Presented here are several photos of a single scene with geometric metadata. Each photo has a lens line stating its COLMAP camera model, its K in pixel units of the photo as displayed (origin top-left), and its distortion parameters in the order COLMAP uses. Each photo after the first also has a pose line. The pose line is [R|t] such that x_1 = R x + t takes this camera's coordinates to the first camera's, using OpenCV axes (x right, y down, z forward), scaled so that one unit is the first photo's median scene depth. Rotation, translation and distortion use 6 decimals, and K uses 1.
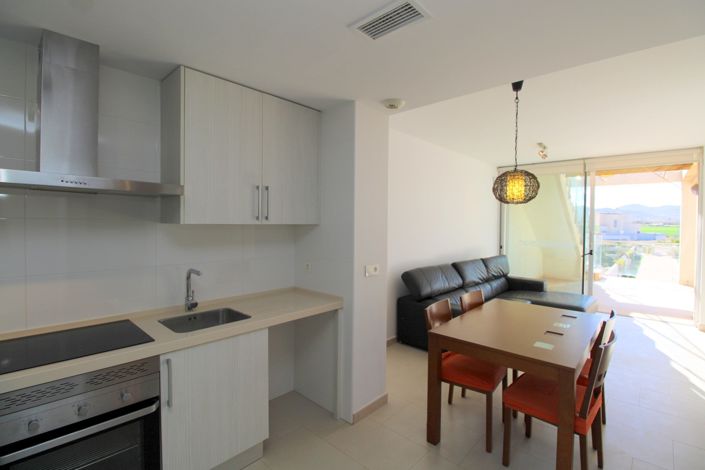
lens RADIAL K [[329.5, 0, 348.9], [0, 329.5, 229.7], [0, 0, 1]] dist [-0.013059, -0.001373]
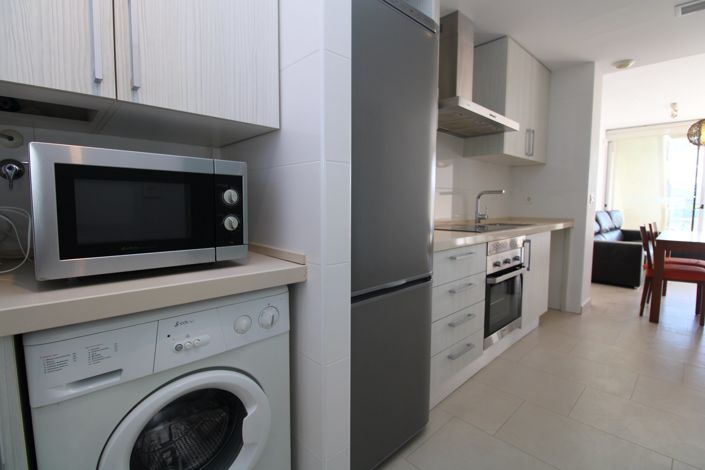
lens RADIAL K [[329.5, 0, 355.3], [0, 329.5, 235.1], [0, 0, 1]] dist [-0.013059, -0.001373]
pose [[0.998512, 0.000245, -0.054538, -0.850739], [0.004165, 0.996727, 0.080729, 0.169726], [0.054379, -0.080836, 0.995243, -0.351521]]
